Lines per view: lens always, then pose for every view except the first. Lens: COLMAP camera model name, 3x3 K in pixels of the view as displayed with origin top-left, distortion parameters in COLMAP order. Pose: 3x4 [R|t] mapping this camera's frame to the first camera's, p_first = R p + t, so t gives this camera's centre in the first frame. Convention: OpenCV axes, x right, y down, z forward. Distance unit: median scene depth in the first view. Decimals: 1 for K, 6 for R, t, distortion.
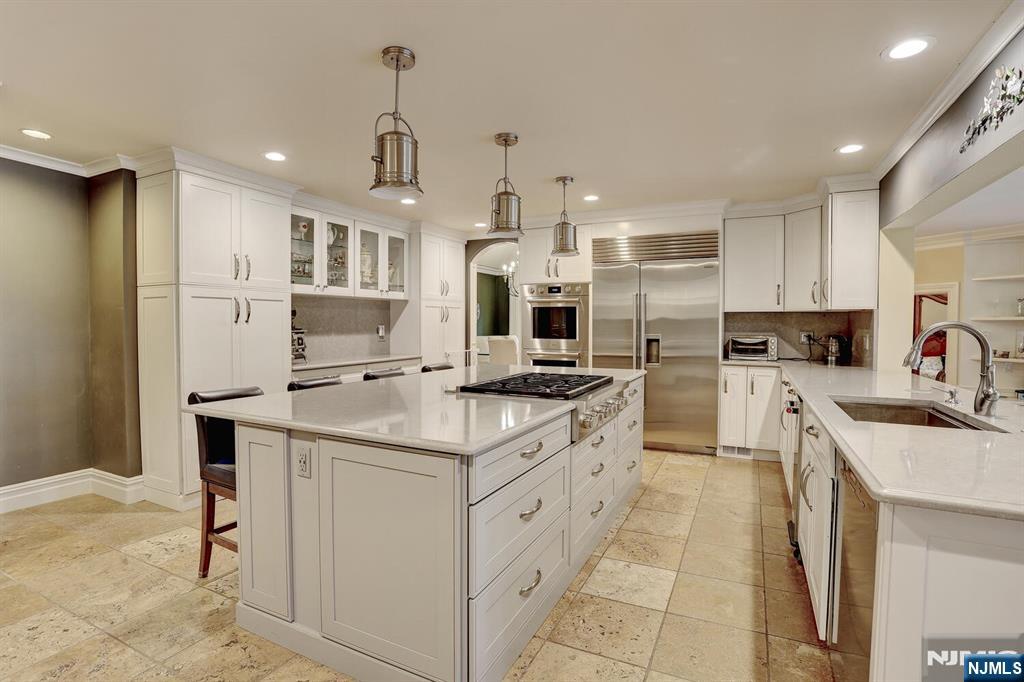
lens RADIAL K [[496.7, 0, 512.0], [0, 496.7, 341.0], [0, 0, 1]] dist [-0.083748, 0.034127]
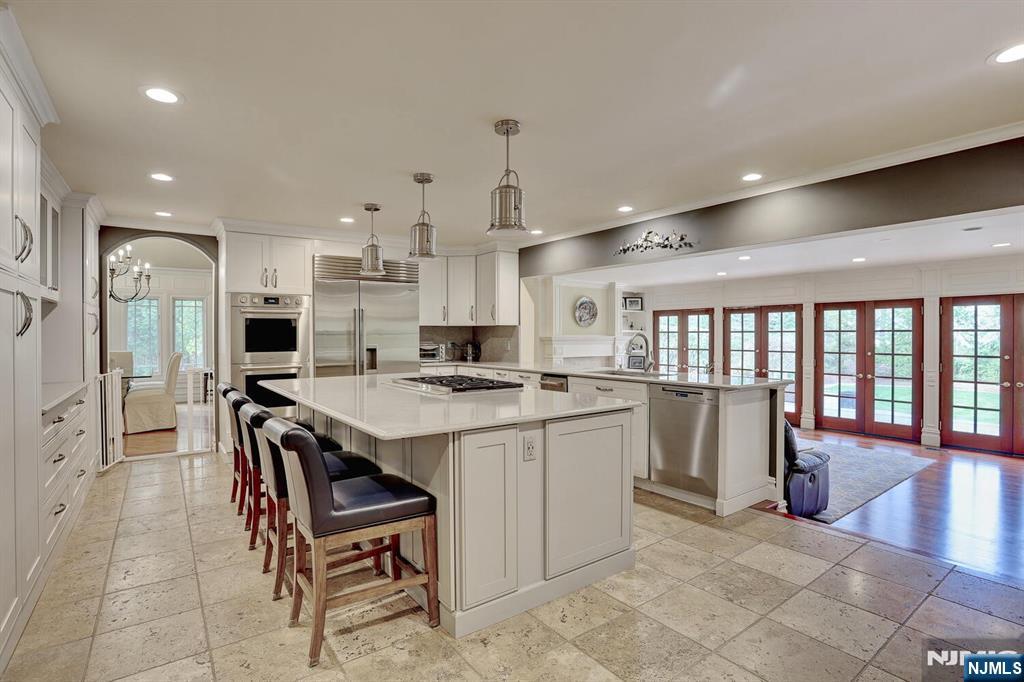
lens RADIAL K [[496.7, 0, 512.0], [0, 496.7, 341.0], [0, 0, 1]] dist [-0.083748, 0.034127]
pose [[0.469681, -0.014679, 0.882714, -0.742787], [0.035527, 0.999366, -0.002285, -0.009457], [-0.882121, 0.032434, 0.469905, 0.213017]]
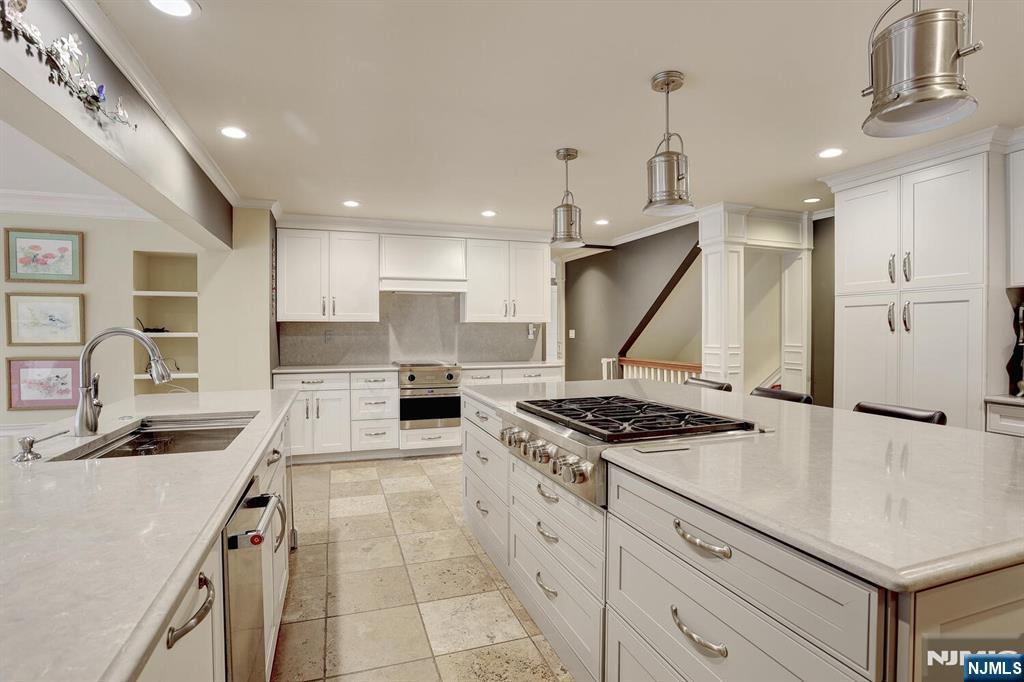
lens RADIAL K [[496.7, 0, 512.0], [0, 496.7, 341.0], [0, 0, 1]] dist [-0.083748, 0.034127]
pose [[-0.700155, 0.013689, -0.713860, 0.527442], [-0.026431, 0.998634, 0.045073, -0.039267], [0.713501, 0.050426, -0.698837, 1.061951]]
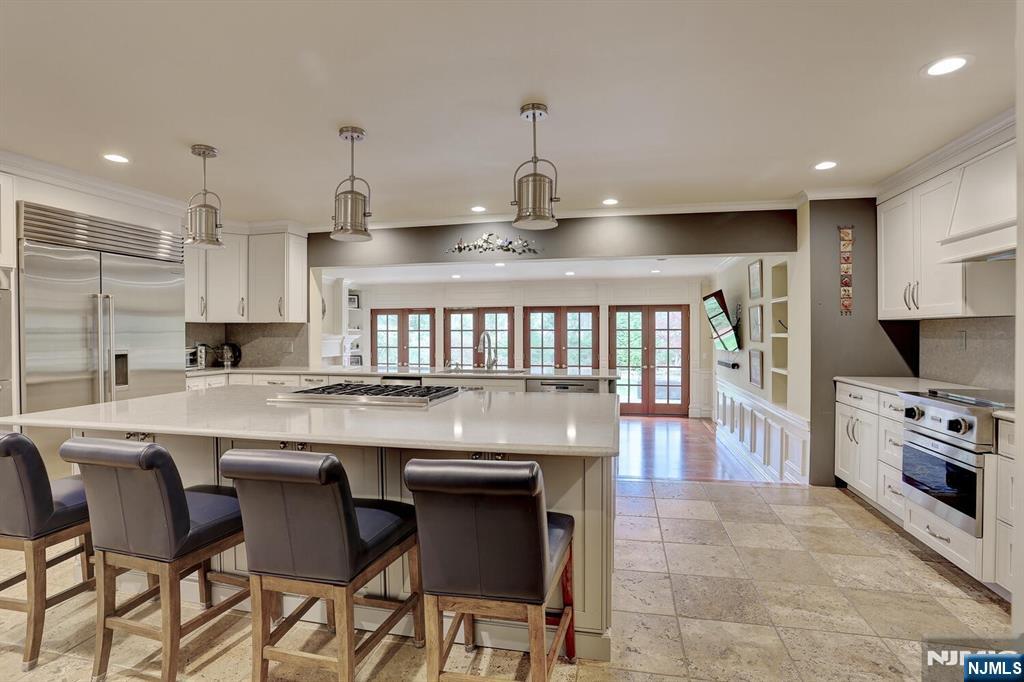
lens RADIAL K [[496.7, 0, 512.0], [0, 496.7, 341.0], [0, 0, 1]] dist [-0.083748, 0.034127]
pose [[-0.225535, -0.018460, 0.974060, -0.758458], [0.037902, 0.998897, 0.027706, -0.029421], [-0.973498, 0.043168, -0.224587, 0.724493]]
